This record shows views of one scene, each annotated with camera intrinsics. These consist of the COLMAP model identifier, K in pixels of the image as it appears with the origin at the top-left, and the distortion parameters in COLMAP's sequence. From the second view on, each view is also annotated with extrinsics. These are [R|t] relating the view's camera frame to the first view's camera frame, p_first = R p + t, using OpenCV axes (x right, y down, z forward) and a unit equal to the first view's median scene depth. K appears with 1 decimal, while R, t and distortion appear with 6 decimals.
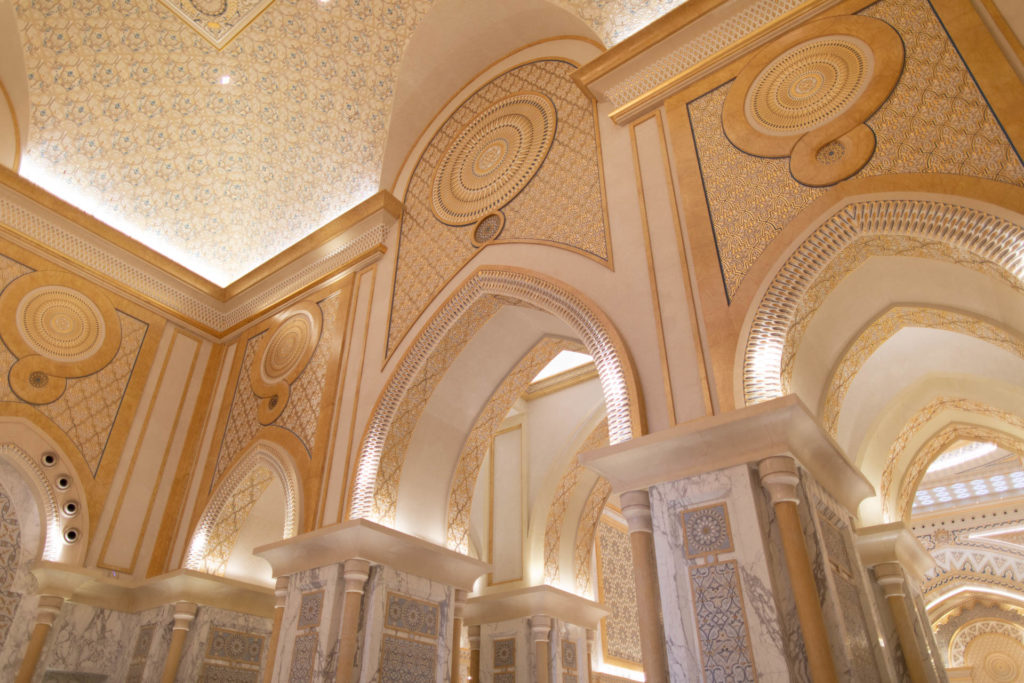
lens RADIAL K [[683.7, 0, 511.2], [0, 683.7, 340.1], [0, 0, 1]] dist [0.000840, -0.002411]
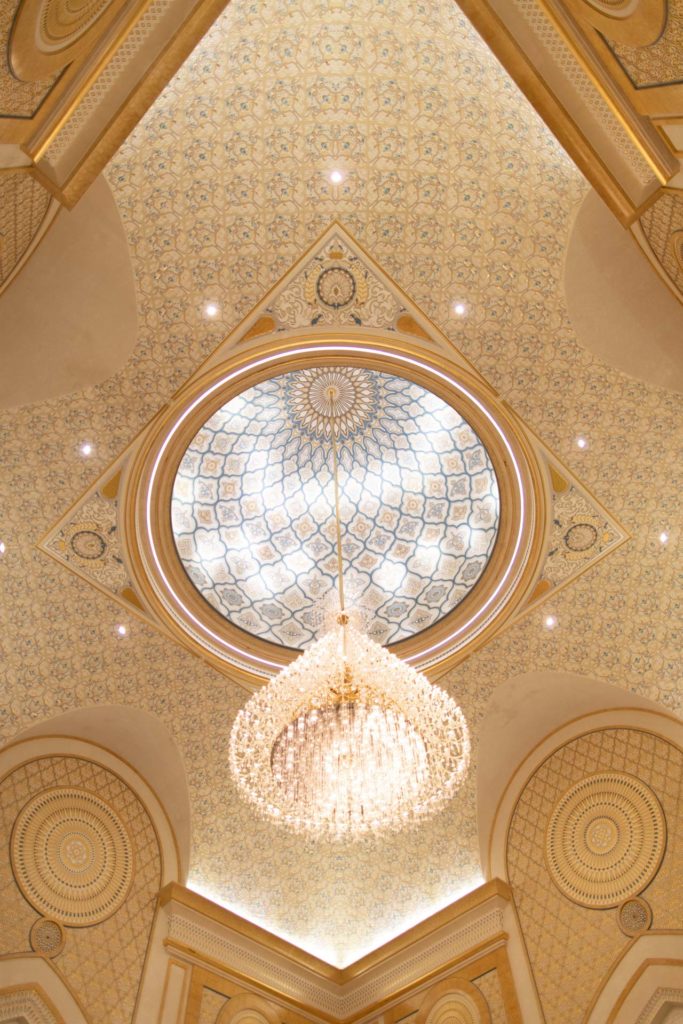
lens RADIAL K [[683.7, 0, 337.4], [0, 683.7, 508.8], [0, 0, 1]] dist [0.000840, -0.002411]
pose [[-0.146041, -0.872126, -0.466978, 0.187854], [0.562665, 0.315026, -0.764308, 0.125887], [0.813683, -0.374373, 0.444708, 0.188507]]
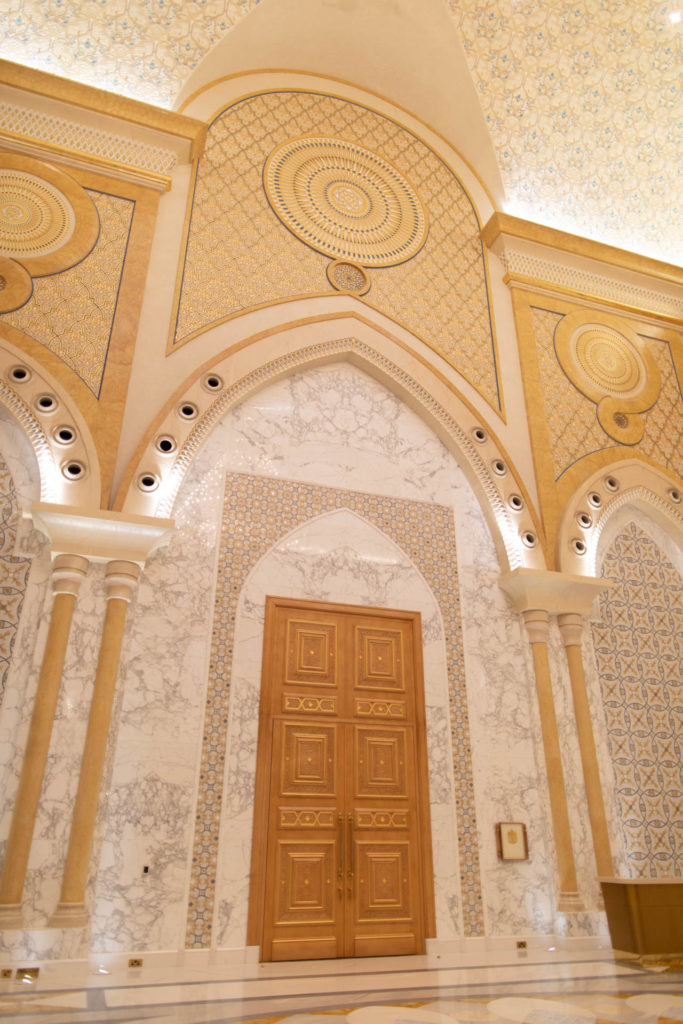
lens RADIAL K [[683.7, 0, 343.5], [0, 683.7, 512.5], [0, 0, 1]] dist [0.000840, -0.002411]
pose [[0.825879, -0.246883, -0.506925, -0.535698], [0.311778, 0.949054, 0.045737, 0.016227], [0.469808, -0.195822, 0.860776, 0.009796]]
